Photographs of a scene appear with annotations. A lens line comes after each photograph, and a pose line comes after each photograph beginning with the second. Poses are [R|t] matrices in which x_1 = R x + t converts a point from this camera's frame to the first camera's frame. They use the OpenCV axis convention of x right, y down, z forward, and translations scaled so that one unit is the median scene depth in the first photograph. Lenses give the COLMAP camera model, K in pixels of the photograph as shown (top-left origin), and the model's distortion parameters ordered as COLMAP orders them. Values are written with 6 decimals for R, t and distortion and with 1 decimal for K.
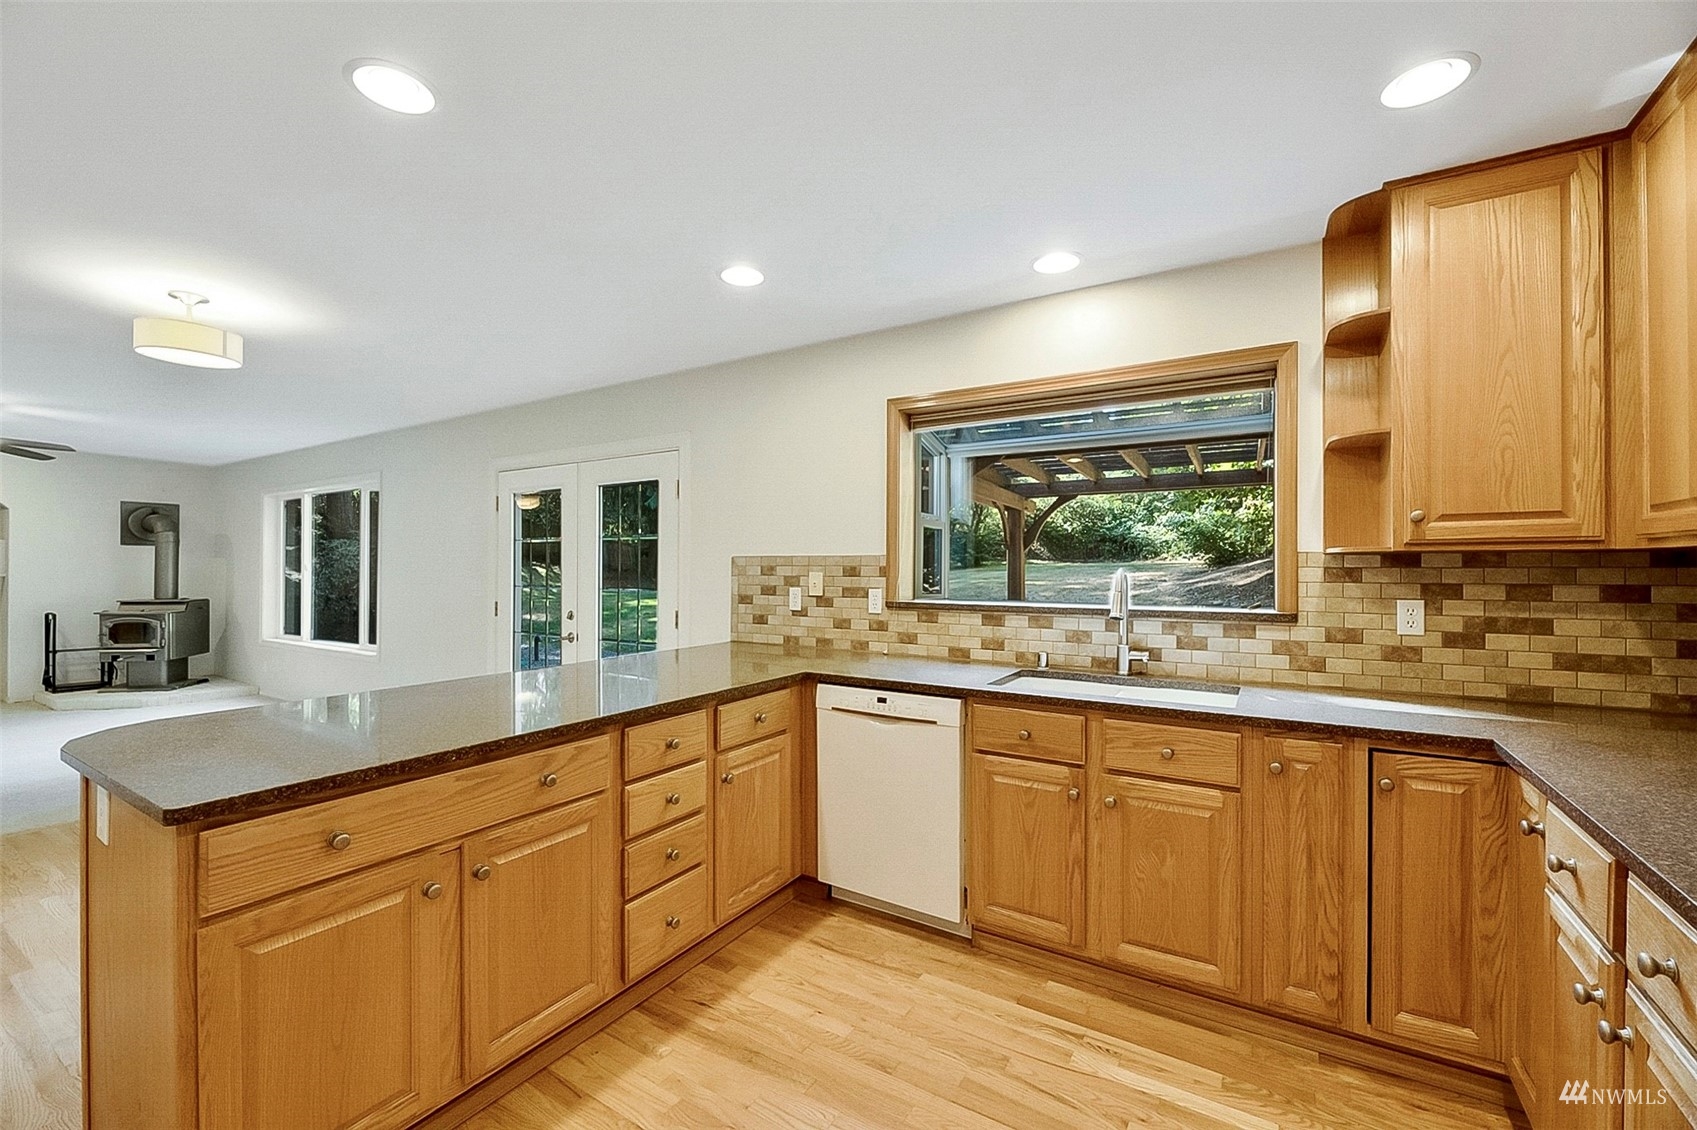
lens RADIAL K [[688.9, 0, 847.3], [0, 688.9, 567.8], [0, 0, 1]] dist [0.001763, -0.003639]
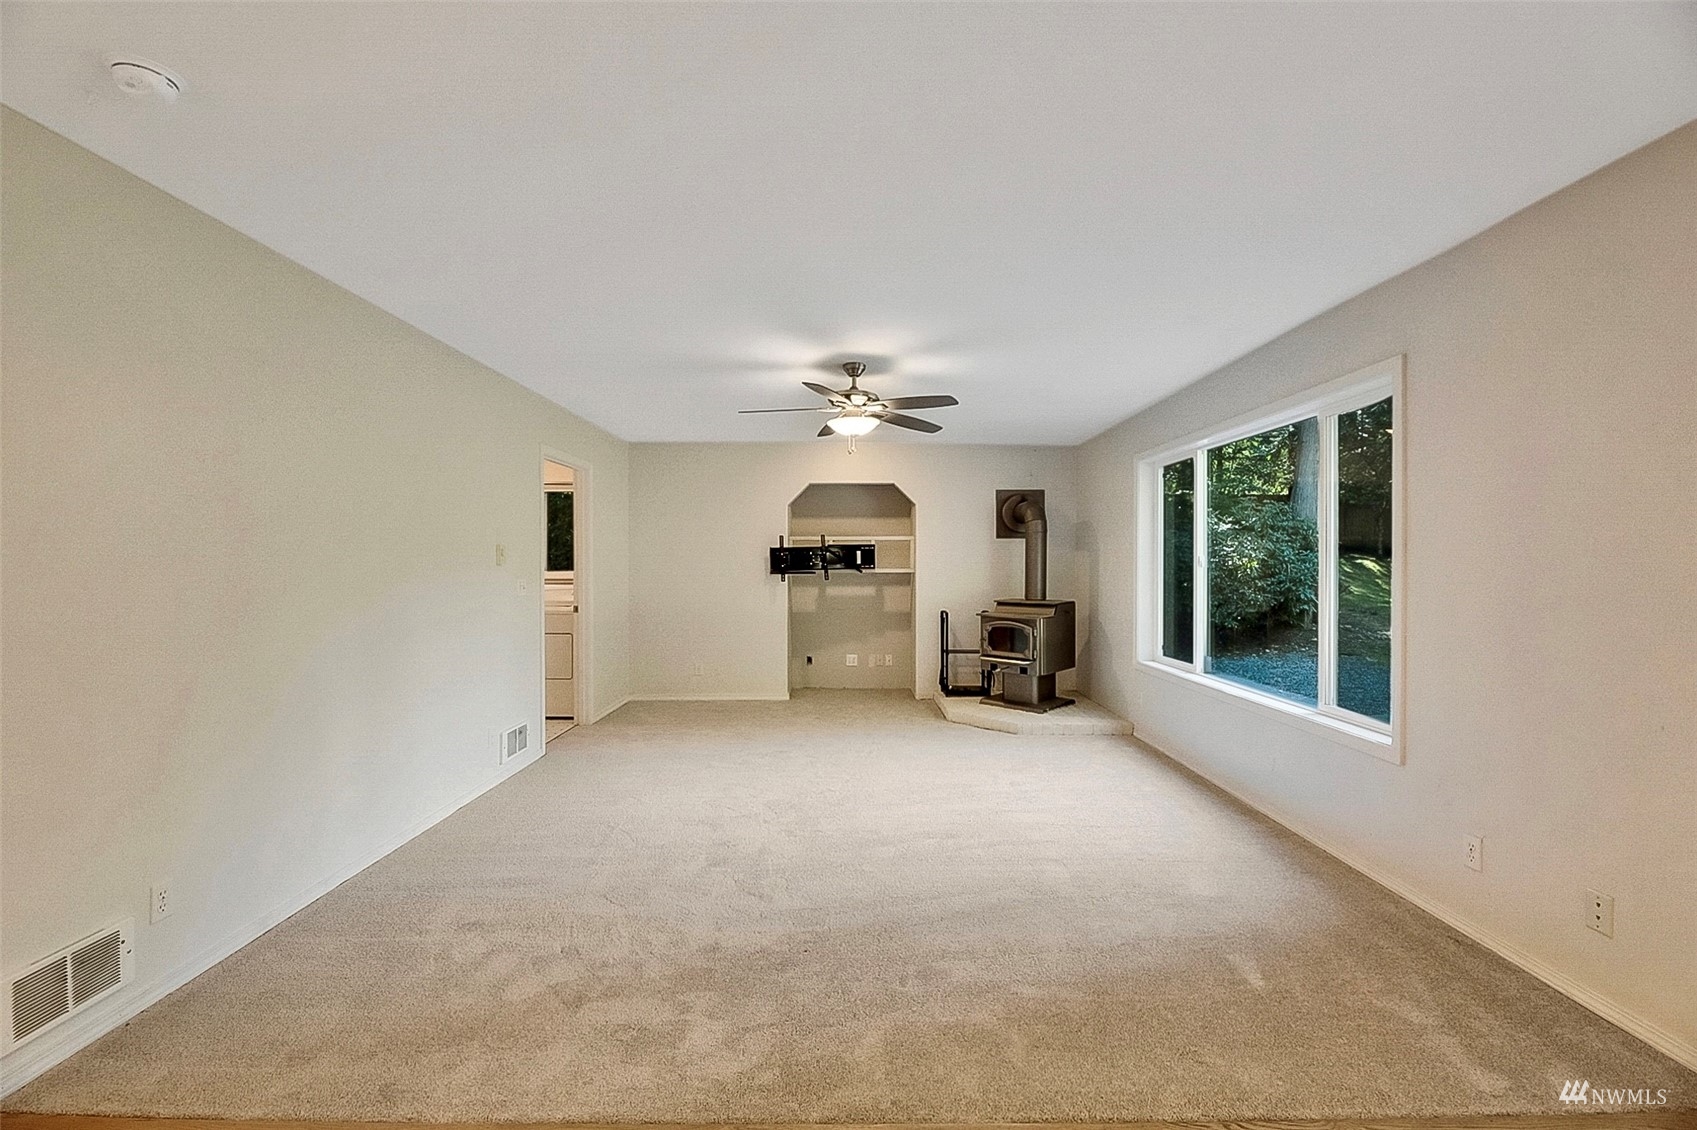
lens RADIAL K [[688.9, 0, 847.3], [0, 688.9, 567.8], [0, 0, 1]] dist [0.001763, -0.003639]
pose [[0.527471, 0.001361, -0.849572, -0.801932], [0.005570, 0.999972, 0.005060, 0.000187], [0.849555, -0.007401, 0.527448, 0.727715]]
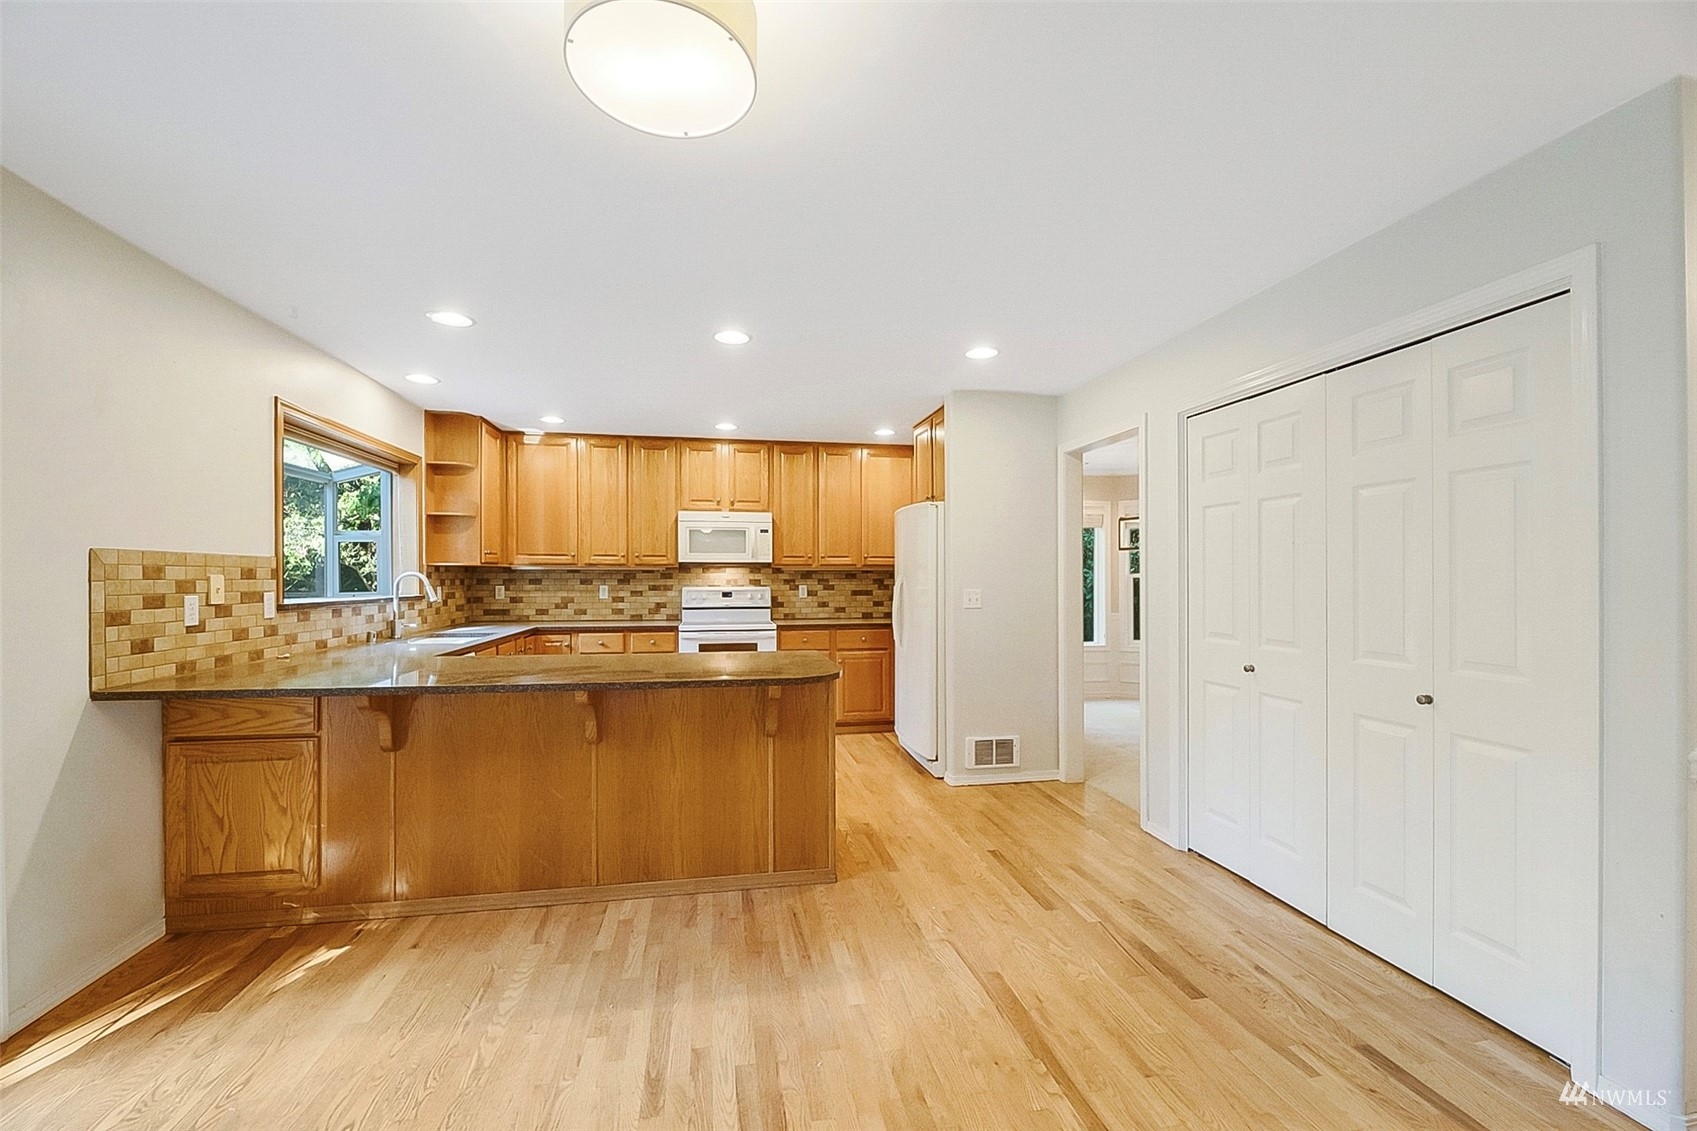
lens RADIAL K [[695.6, 0, 842.7], [0, 695.6, 577.1], [0, 0, 1]] dist [-0.000220, -0.002799]
pose [[-0.677009, -0.003733, 0.735965, -1.118893], [-0.004783, 0.999988, 0.000672, 0.005058], [-0.735959, -0.003065, -0.677019, 1.001331]]
